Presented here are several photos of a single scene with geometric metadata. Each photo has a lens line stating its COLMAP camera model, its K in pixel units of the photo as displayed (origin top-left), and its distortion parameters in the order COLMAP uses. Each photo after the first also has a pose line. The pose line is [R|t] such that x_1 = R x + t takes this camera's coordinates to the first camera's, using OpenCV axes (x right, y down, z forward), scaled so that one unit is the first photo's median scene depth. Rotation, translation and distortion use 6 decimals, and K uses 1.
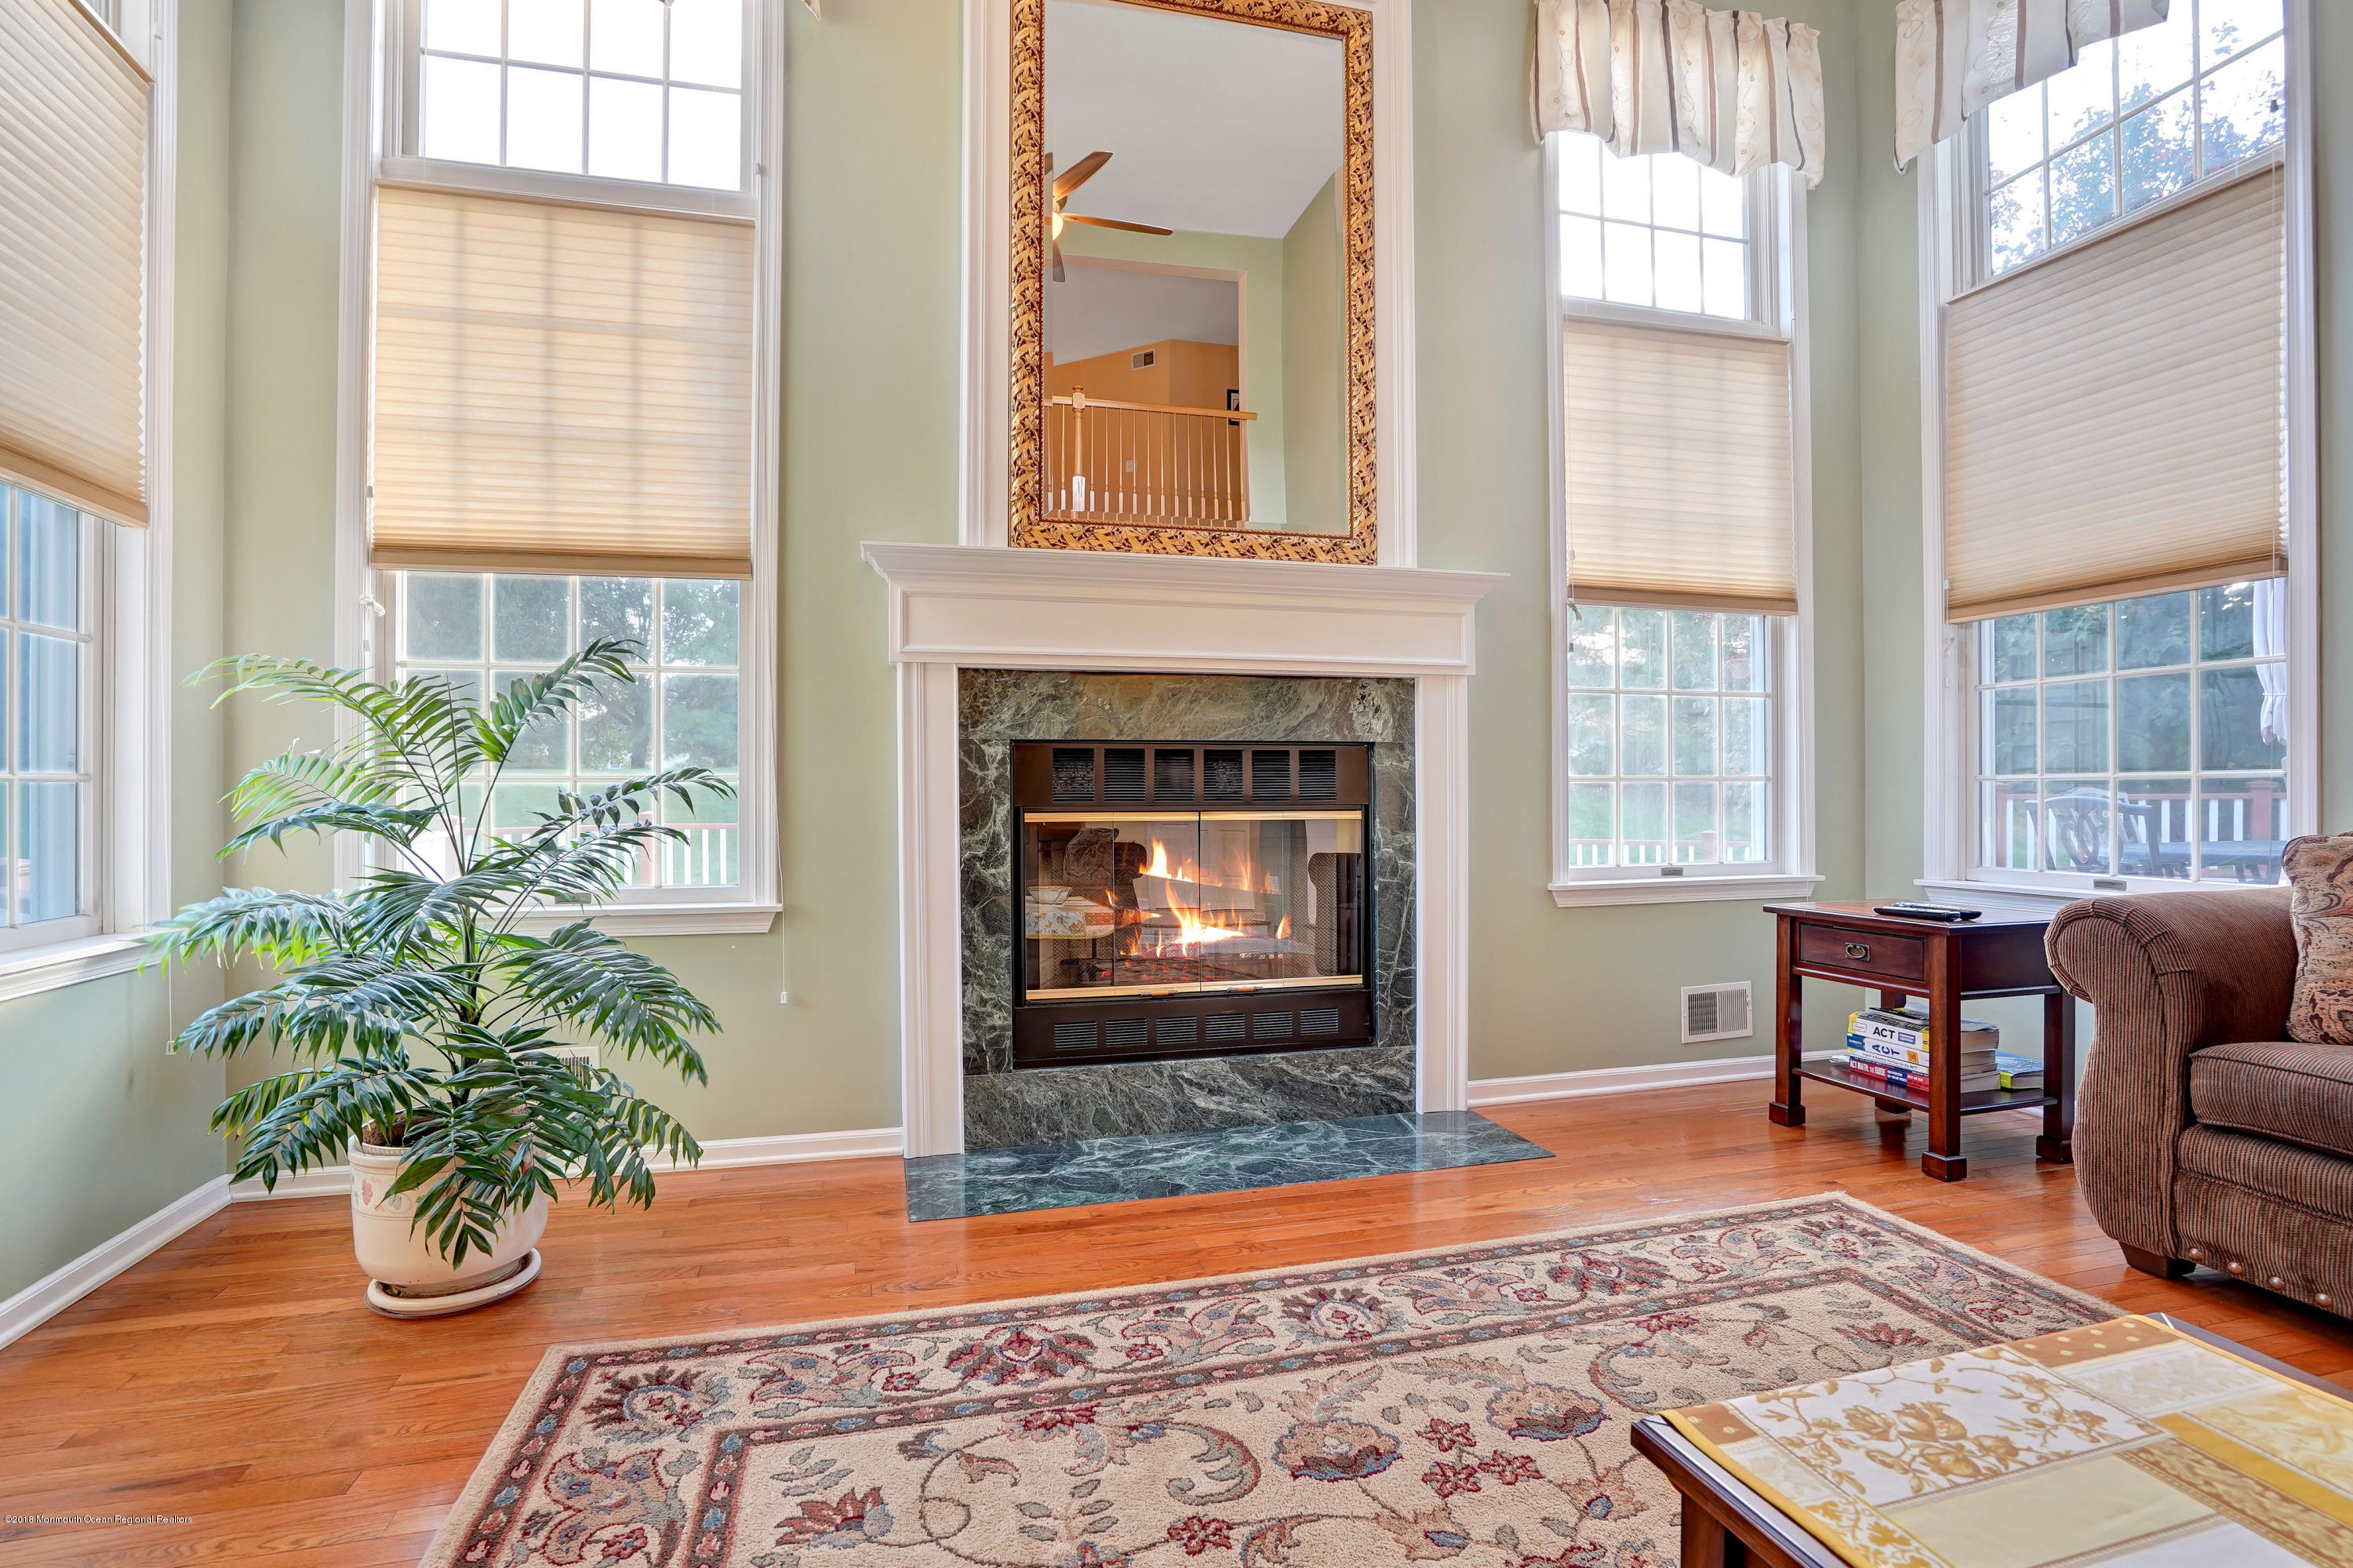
lens RADIAL K [[1120.8, 0, 1160.6], [0, 1120.8, 790.7], [0, 0, 1]] dist [-0.058832, 0.025229]
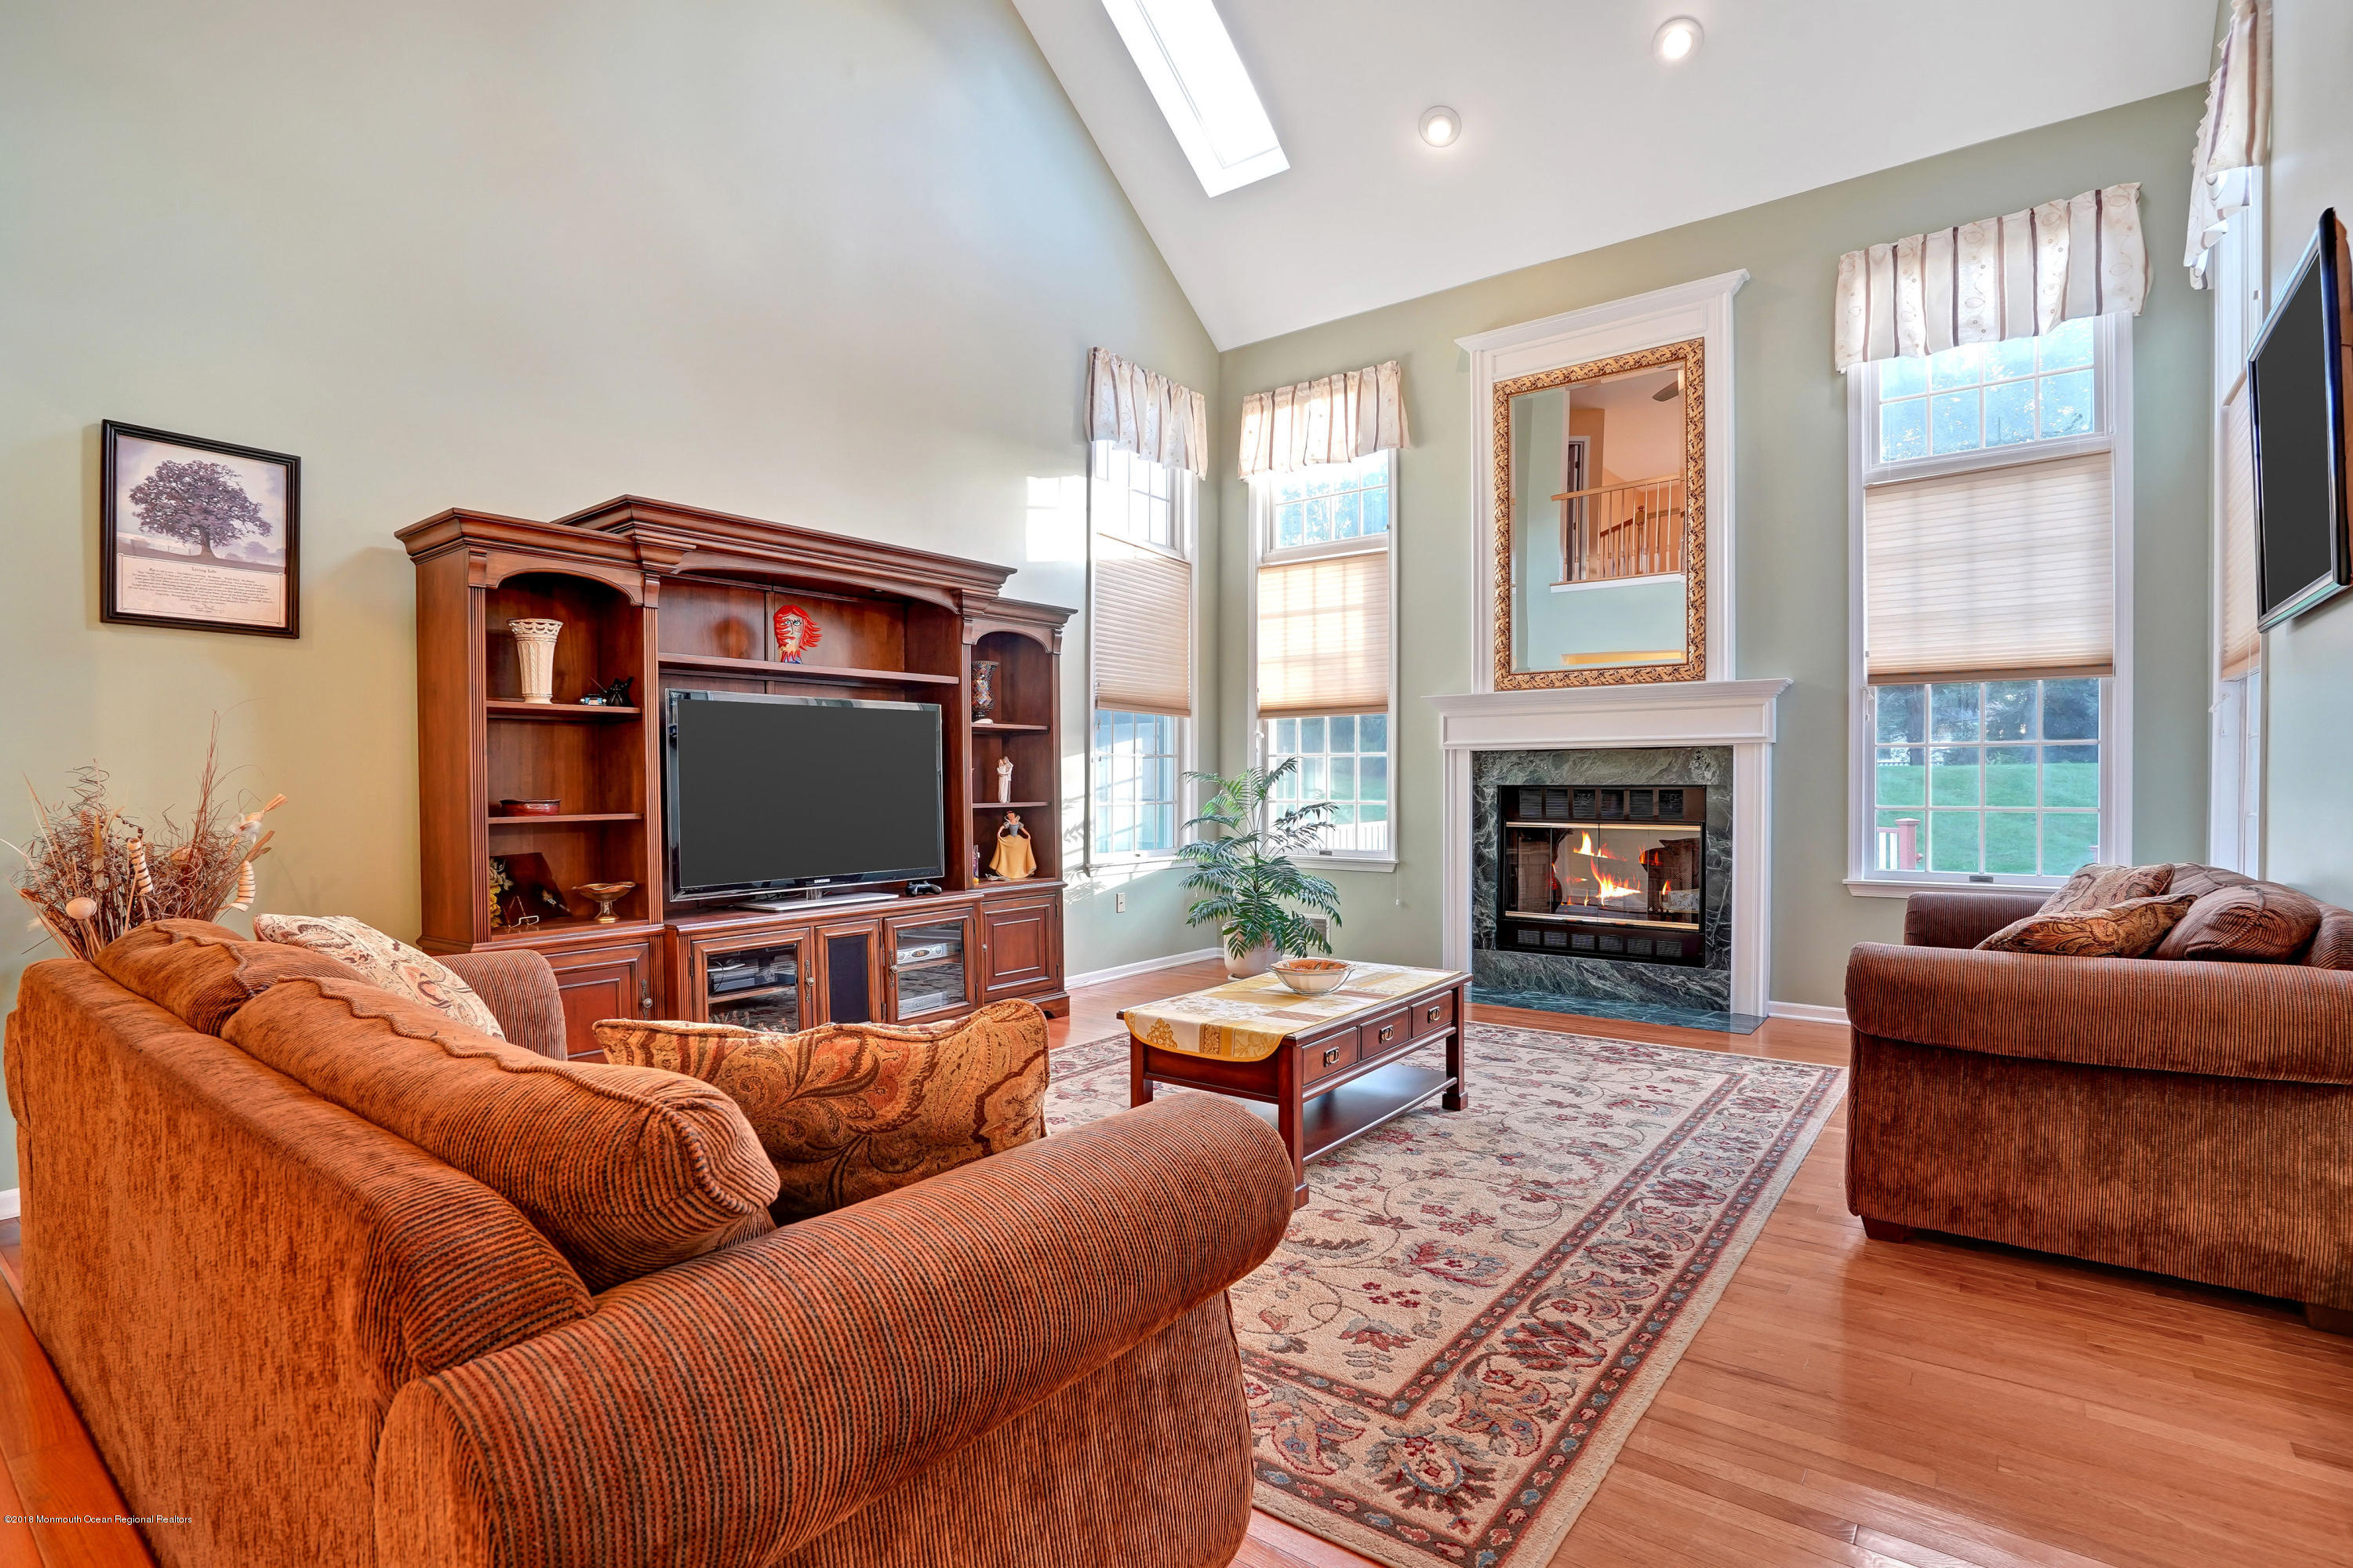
lens RADIAL K [[1144.9, 0, 1162.4], [0, 1144.9, 789.8], [0, 0, 1]] dist [-0.058672, 0.025047]
pose [[0.606900, 0.006547, -0.794751, 1.098386], [-0.000755, 0.999970, 0.007660, -0.051495], [0.794778, -0.004049, 0.606887, -0.700885]]
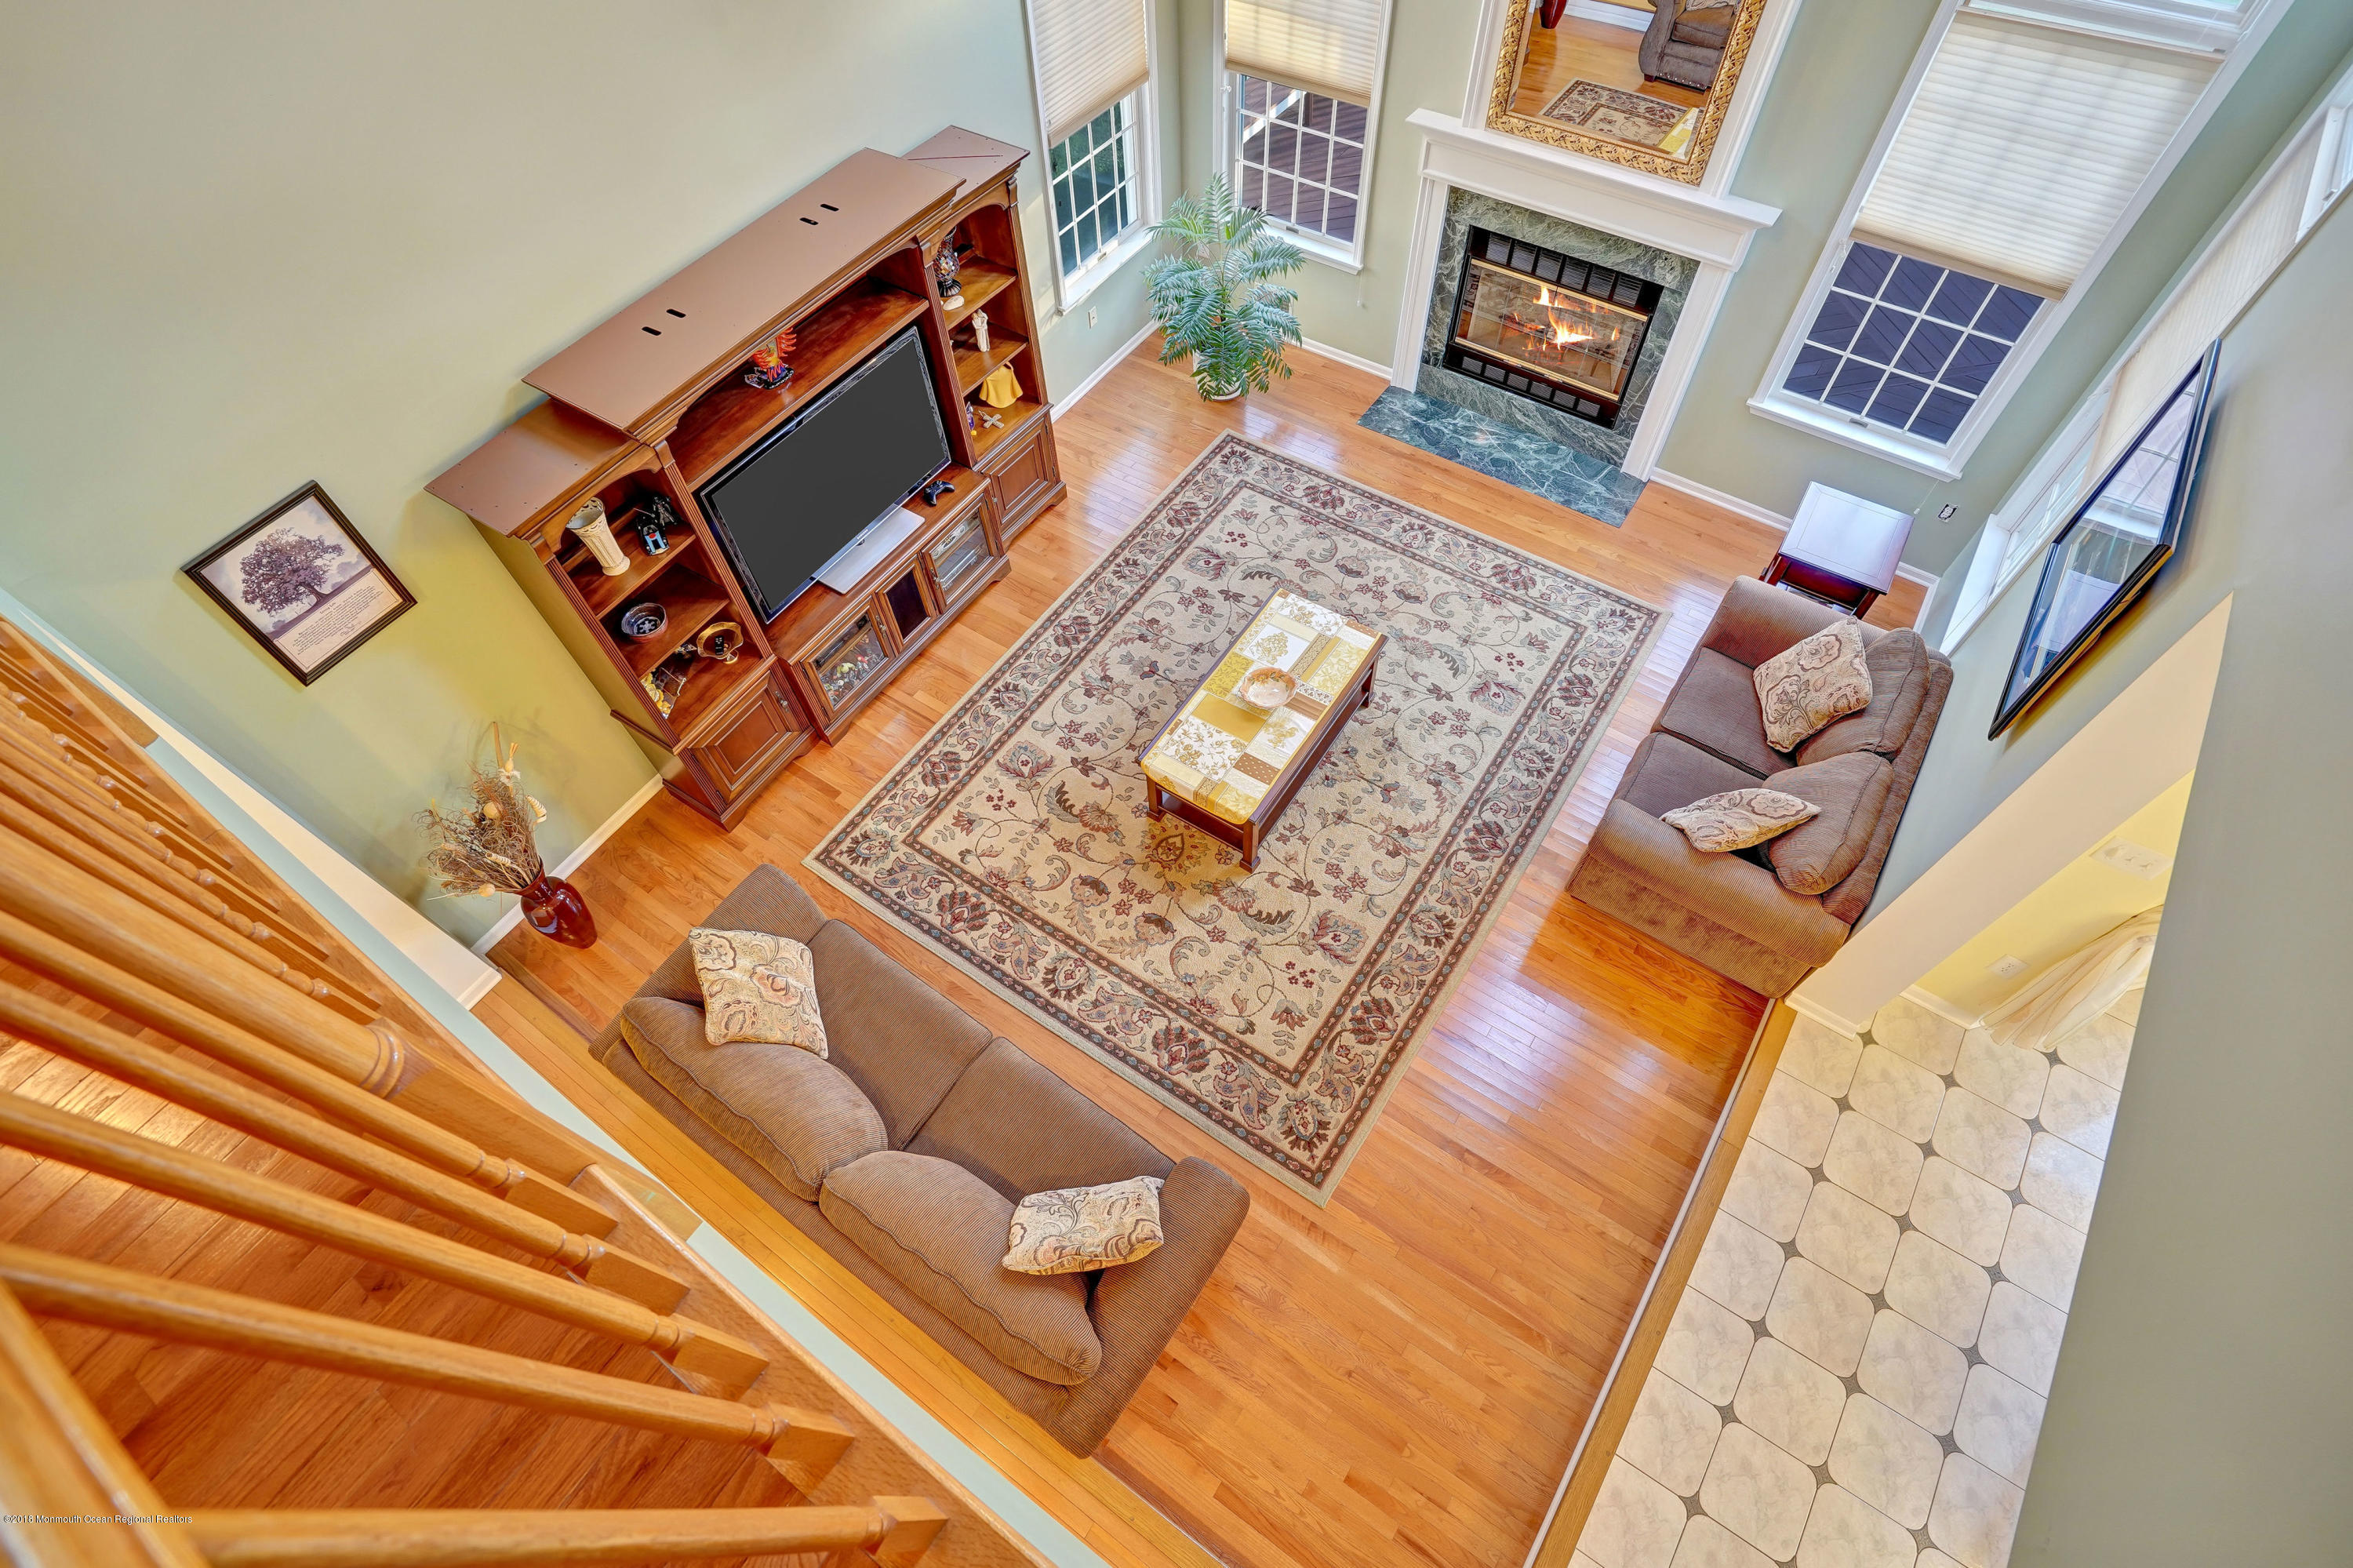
lens RADIAL K [[1120.8, 0, 1160.6], [0, 1120.8, 790.7], [0, 0, 1]] dist [-0.058832, 0.025229]
pose [[0.651686, 0.621064, -0.435413, 0.950499], [0.038397, 0.546305, 0.836706, -1.115089], [0.757516, -0.561989, 0.332172, -0.601019]]
